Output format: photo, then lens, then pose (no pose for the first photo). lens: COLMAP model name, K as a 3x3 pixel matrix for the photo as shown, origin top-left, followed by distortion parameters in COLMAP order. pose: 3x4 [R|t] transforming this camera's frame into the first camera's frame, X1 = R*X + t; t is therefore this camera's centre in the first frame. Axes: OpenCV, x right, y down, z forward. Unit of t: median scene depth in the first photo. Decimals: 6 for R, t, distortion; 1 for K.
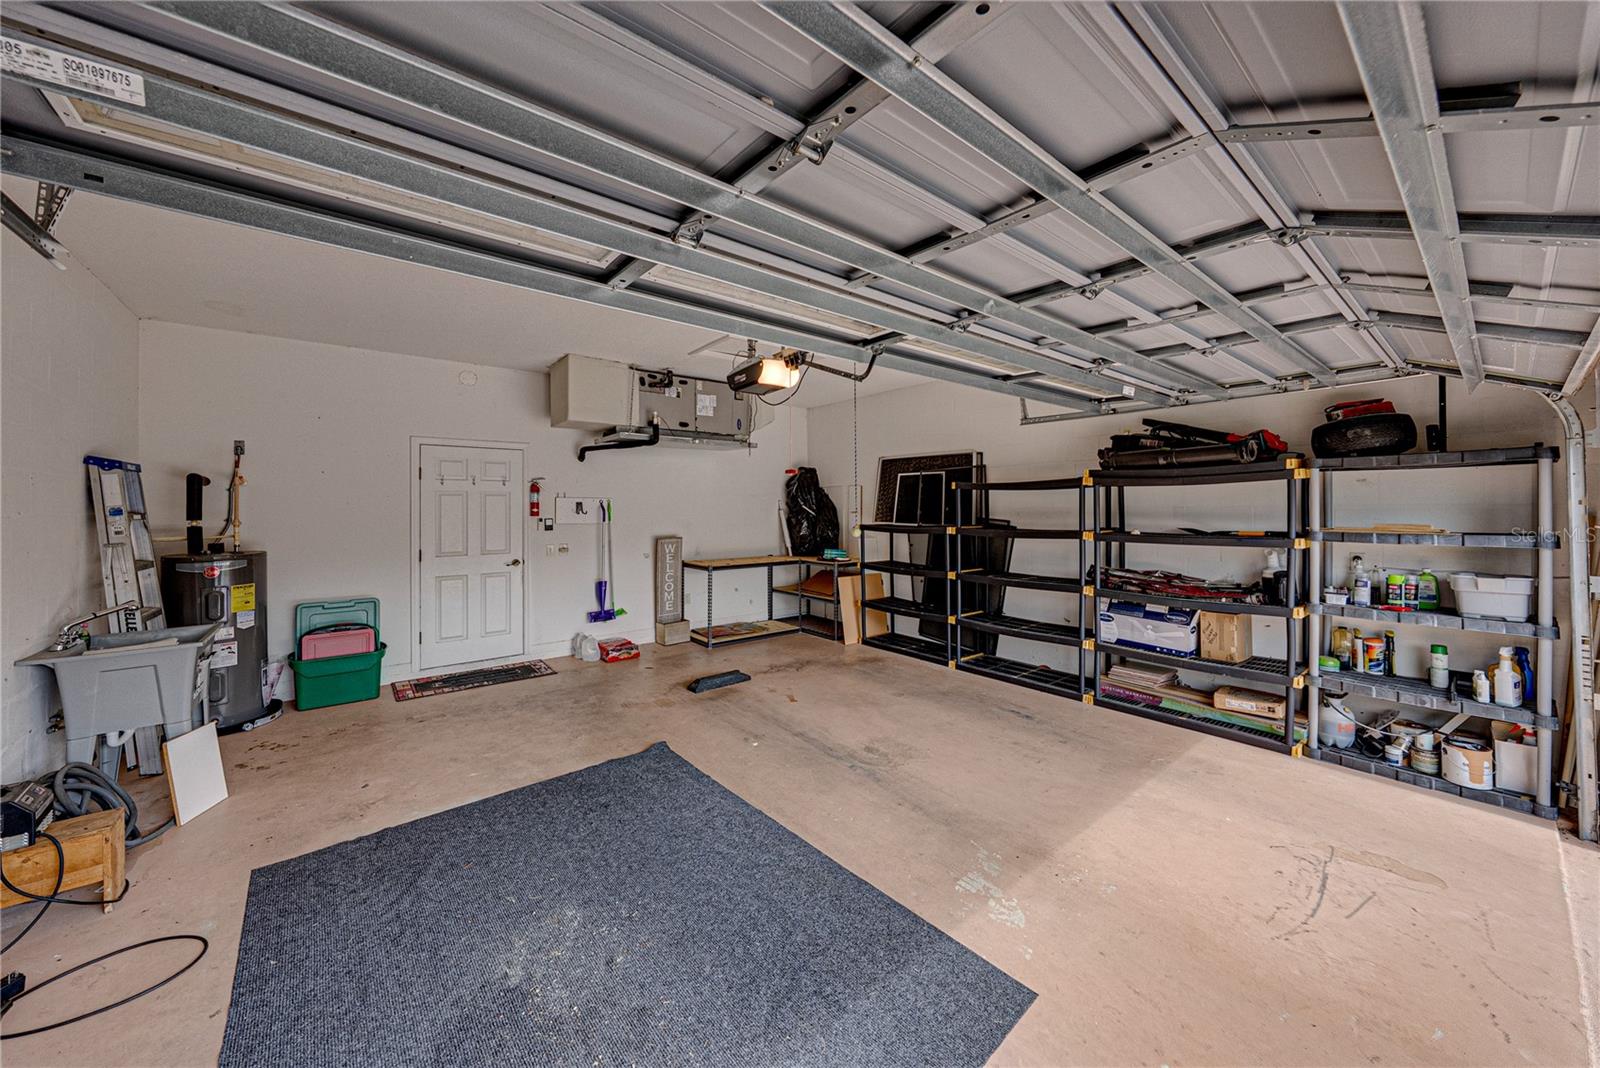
lens RADIAL K [[515.0, 0, 815.6], [0, 515.0, 498.6], [0, 0, 1]] dist [-0.002453, -0.000226]
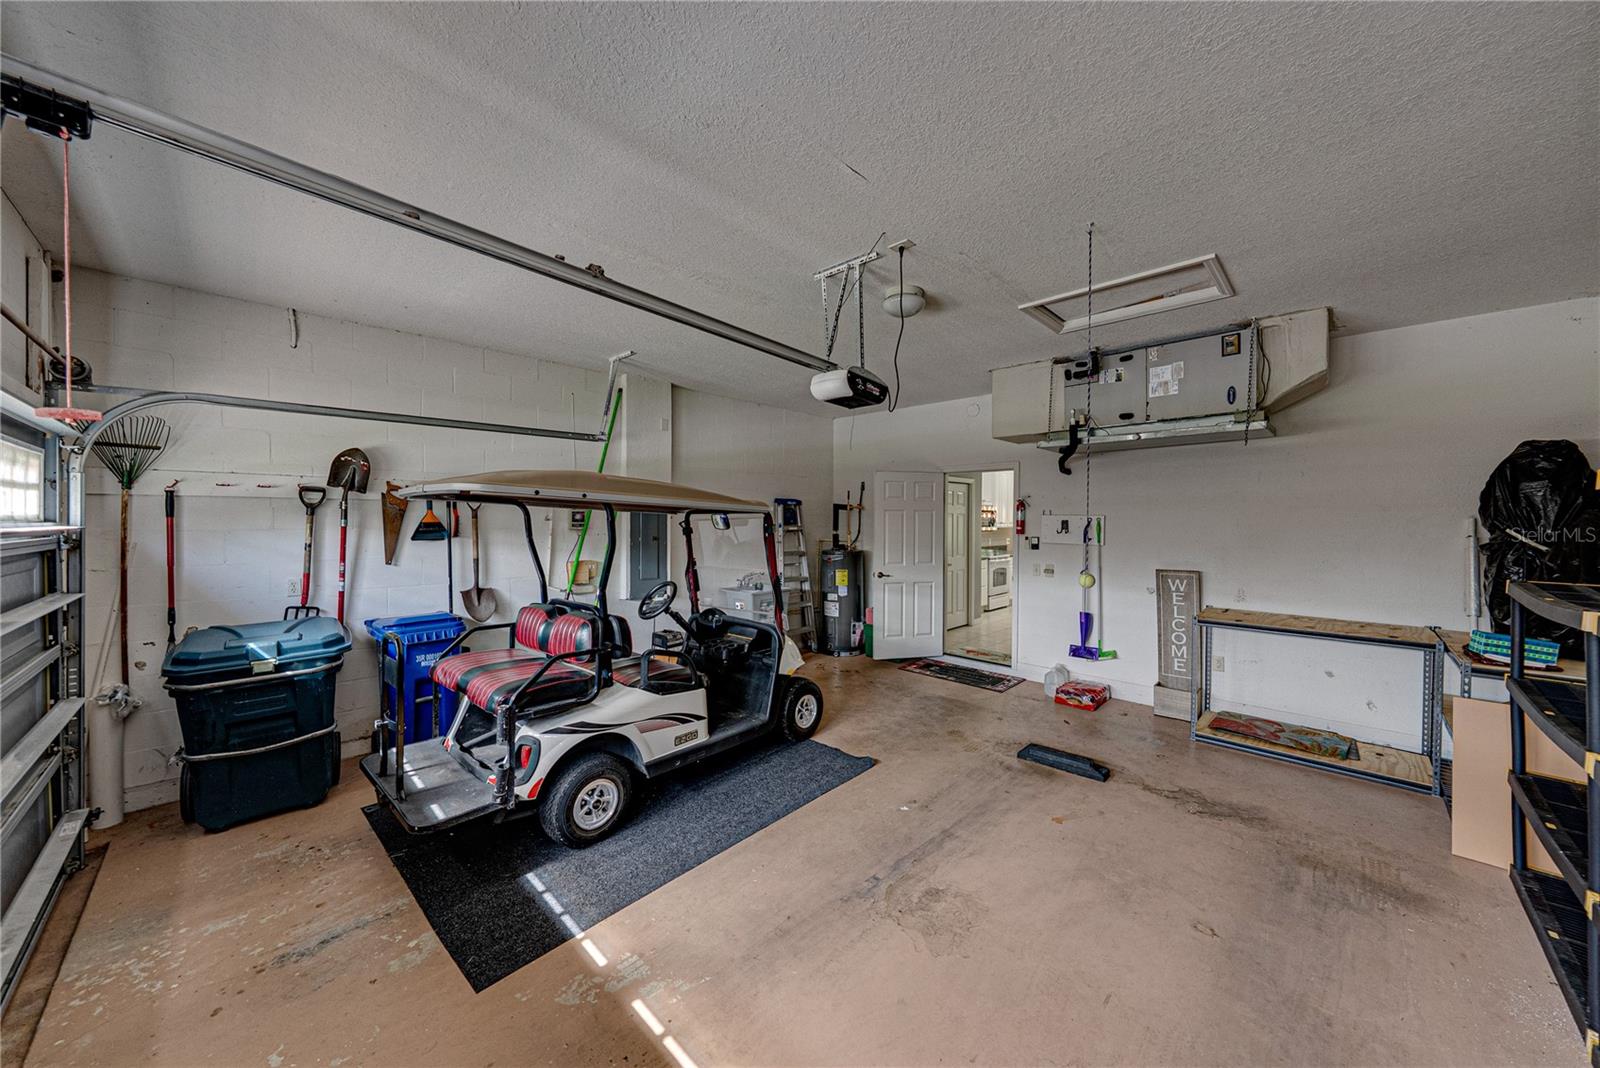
lens RADIAL K [[556.3, 0, 794.1], [0, 556.3, 526.9], [0, 0, 1]] dist [-0.006179, 0.001322]
pose [[0.154424, 0.020174, -0.987799, 0.611887], [0.012452, 0.999672, 0.022363, -0.012888], [0.987926, -0.015753, 0.154122, 0.548648]]
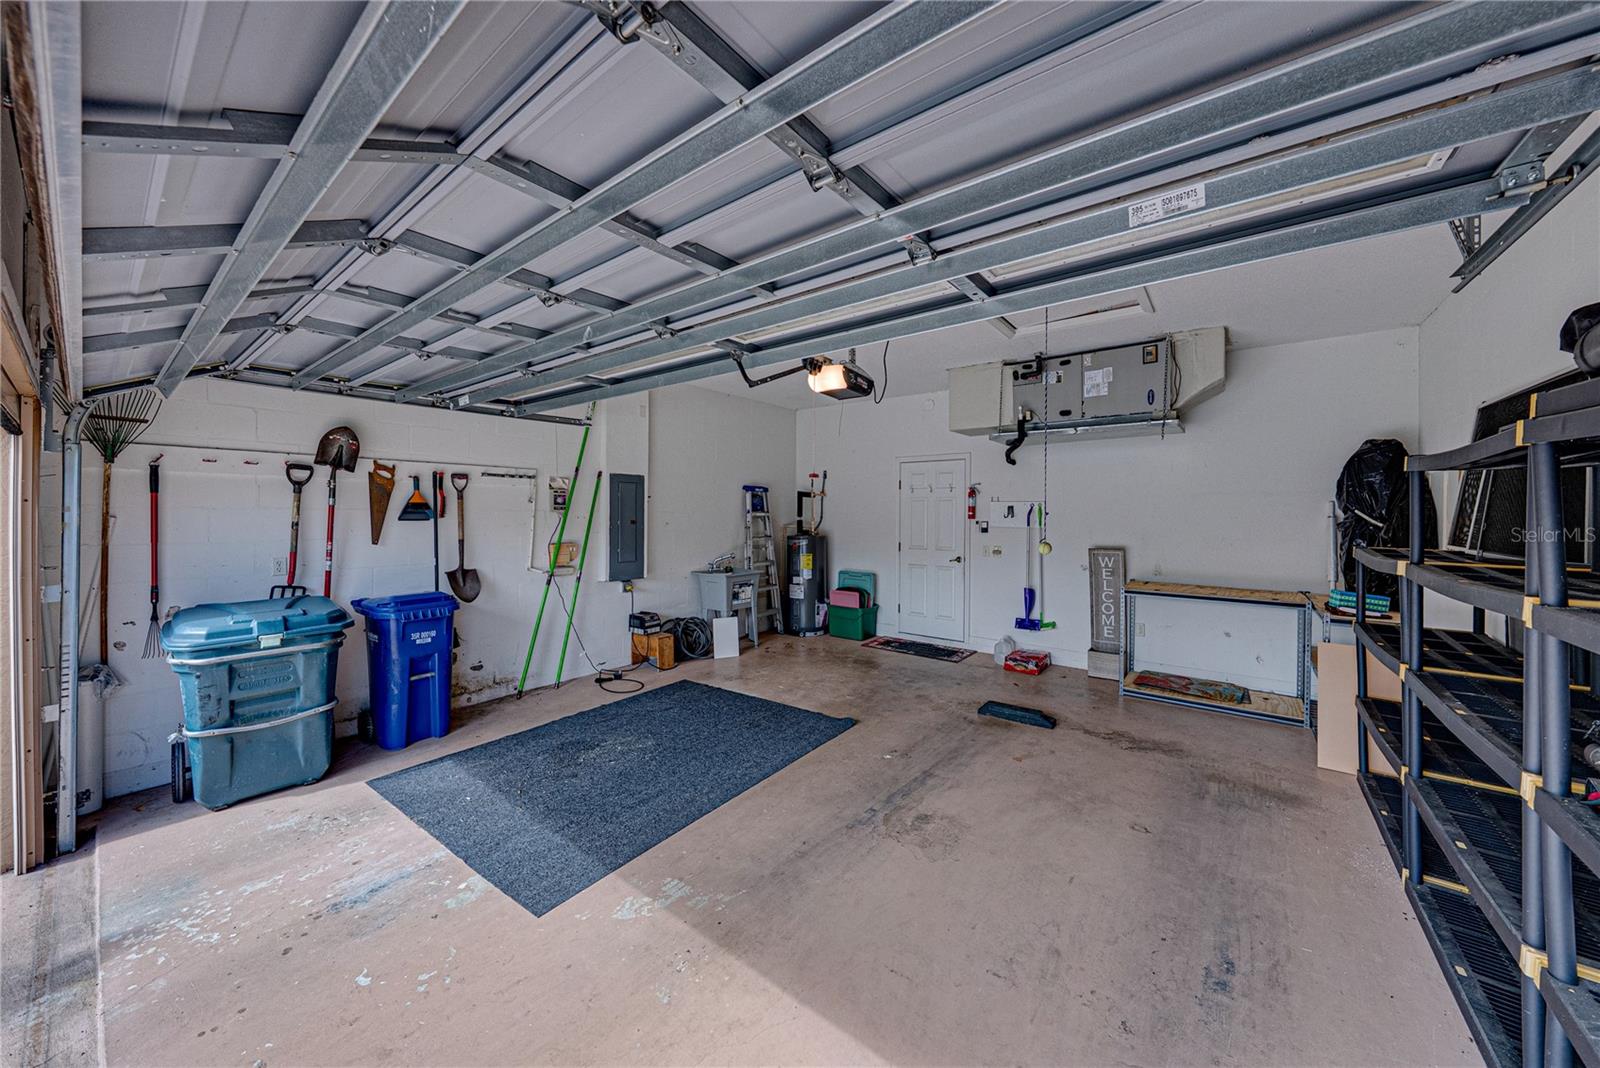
lens RADIAL K [[556.3, 0, 805.5], [0, 556.3, 514.1], [0, 0, 1]] dist [-0.006179, 0.001322]
pose [[0.273876, 0.011201, -0.961700, 0.672141], [0.009458, 0.999852, 0.014339, 0.005139], [0.961718, -0.013023, 0.273730, 0.460841]]
